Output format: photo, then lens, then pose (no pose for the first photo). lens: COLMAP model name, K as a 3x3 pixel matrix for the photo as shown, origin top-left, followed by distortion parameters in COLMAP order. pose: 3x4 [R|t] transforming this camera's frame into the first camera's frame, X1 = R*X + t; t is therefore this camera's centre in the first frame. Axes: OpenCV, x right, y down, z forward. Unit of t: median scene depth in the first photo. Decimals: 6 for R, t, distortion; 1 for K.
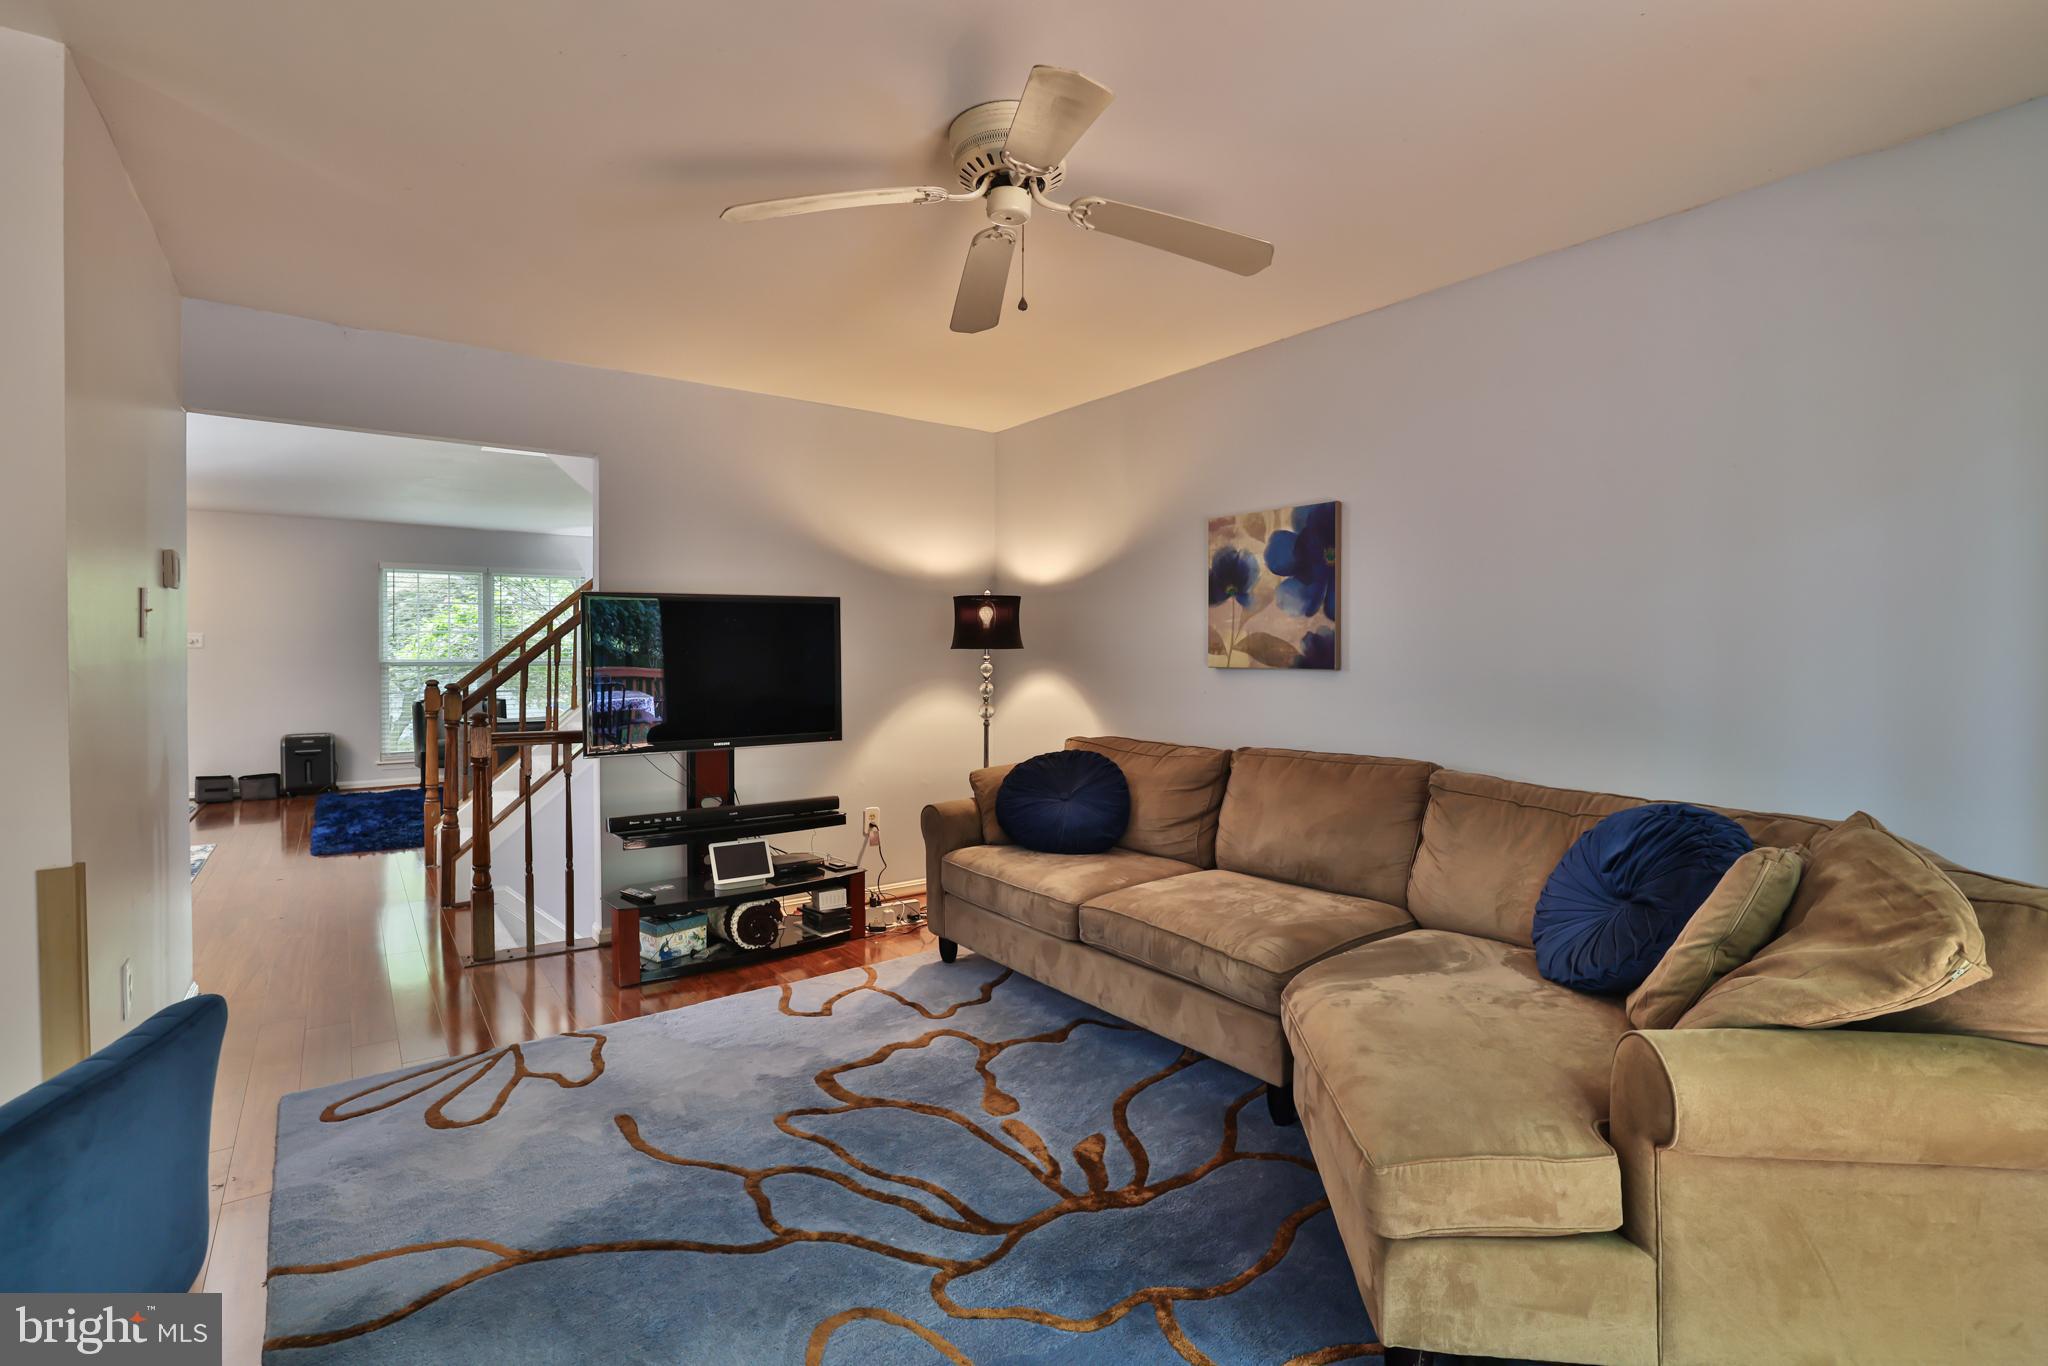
lens RADIAL K [[941.0, 0, 1015.6], [0, 941.0, 667.0], [0, 0, 1]] dist [-0.041167, 0.012474]
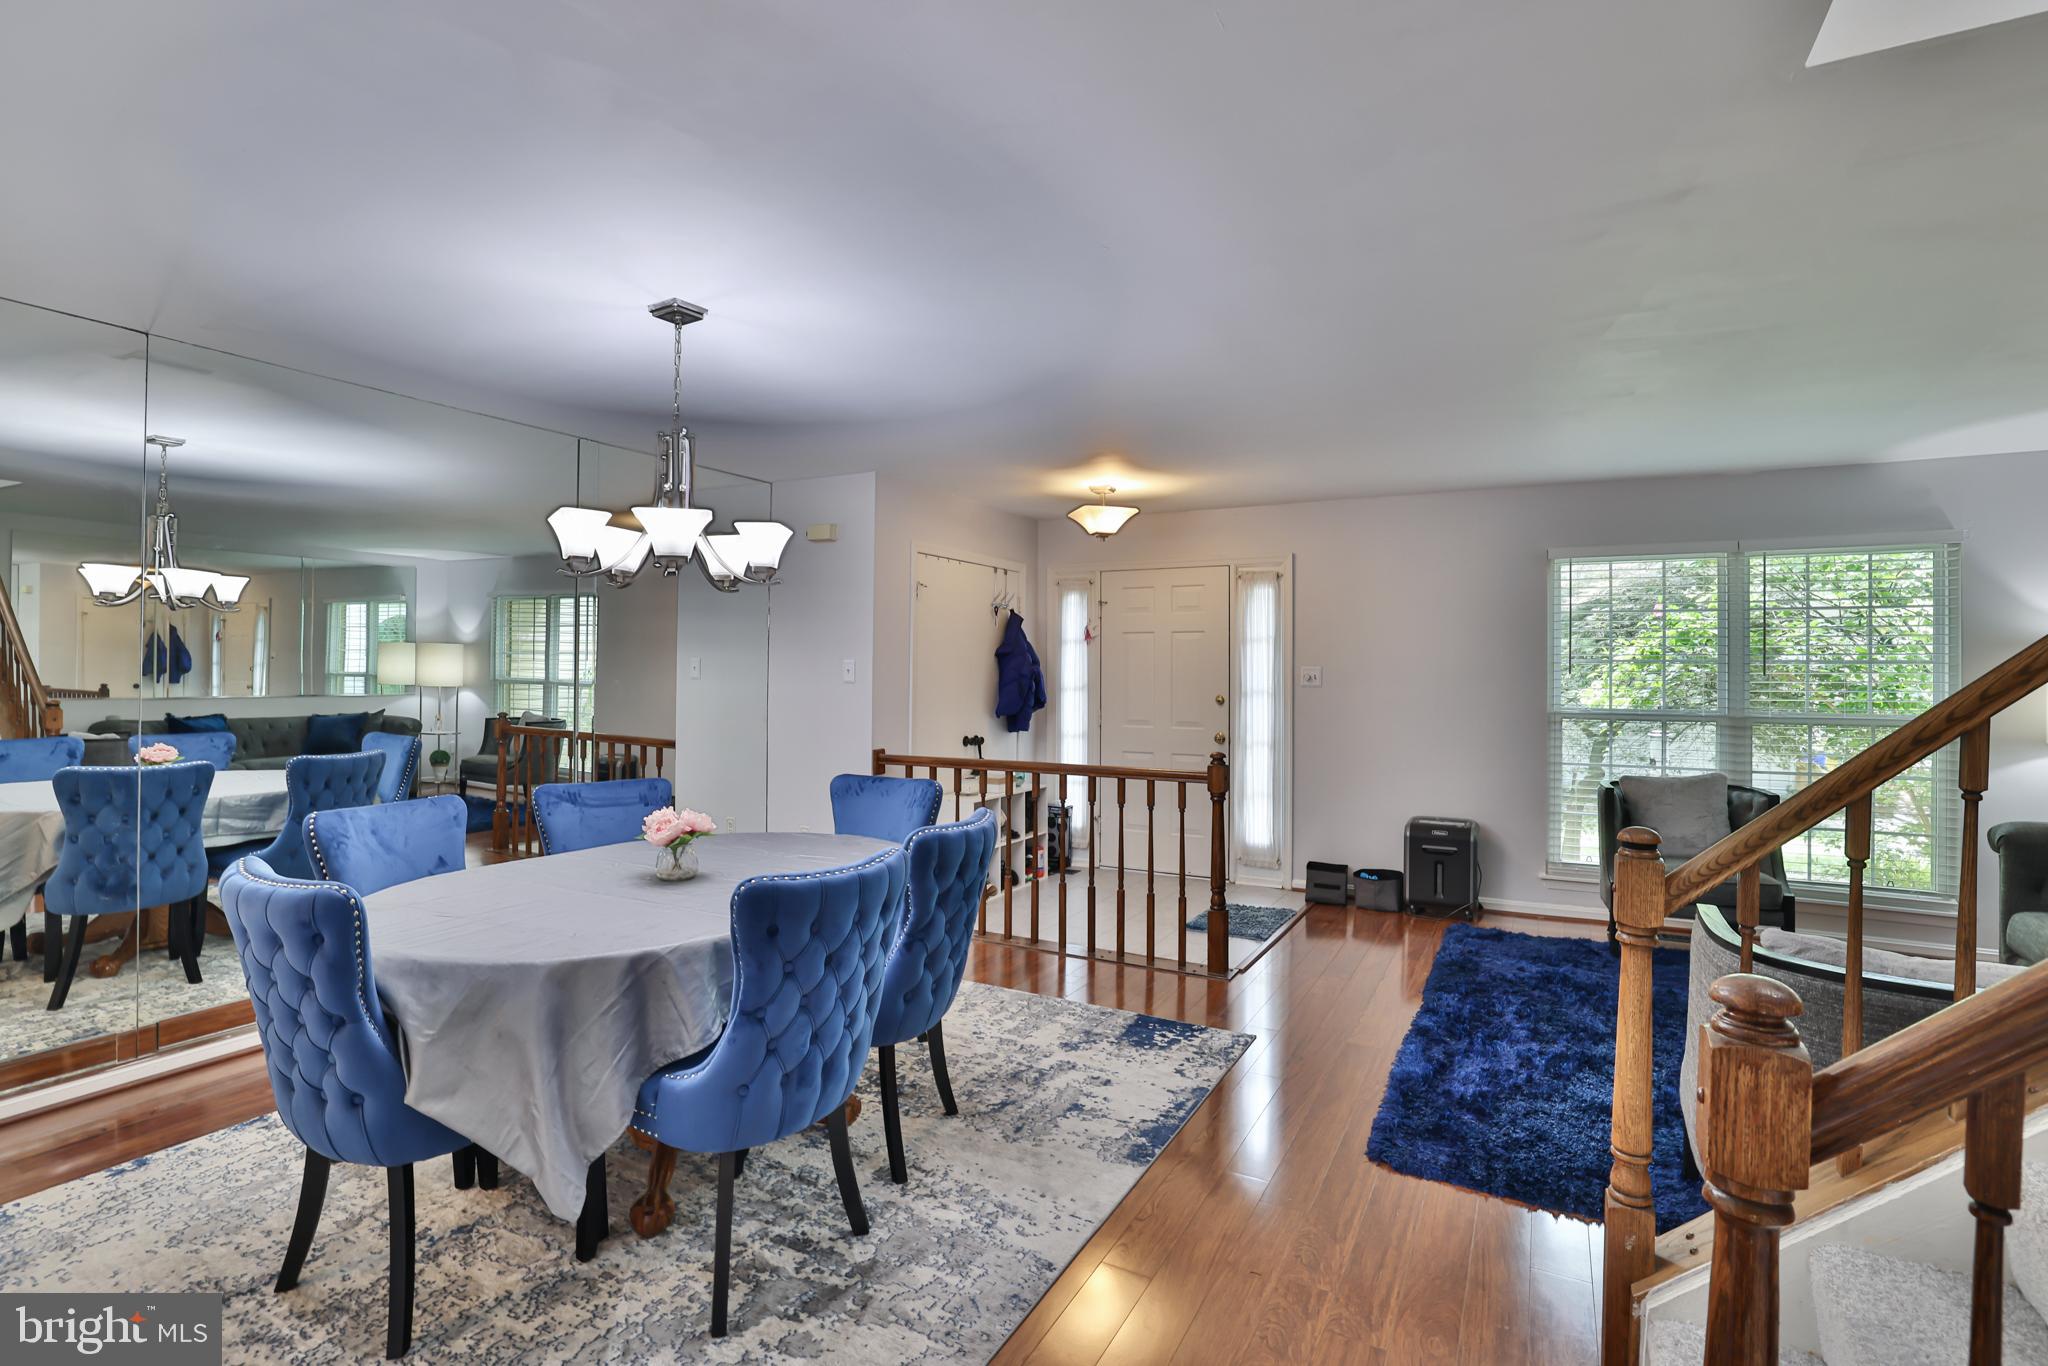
lens RADIAL K [[941.0, 0, 1026.2], [0, 941.0, 669.6], [0, 0, 1]] dist [-0.041167, 0.012474]
pose [[0.420800, 0.001332, -0.907152, -0.664368], [-0.017782, 0.999819, -0.006781, -0.057052], [0.906979, 0.018984, 0.420748, 1.033117]]
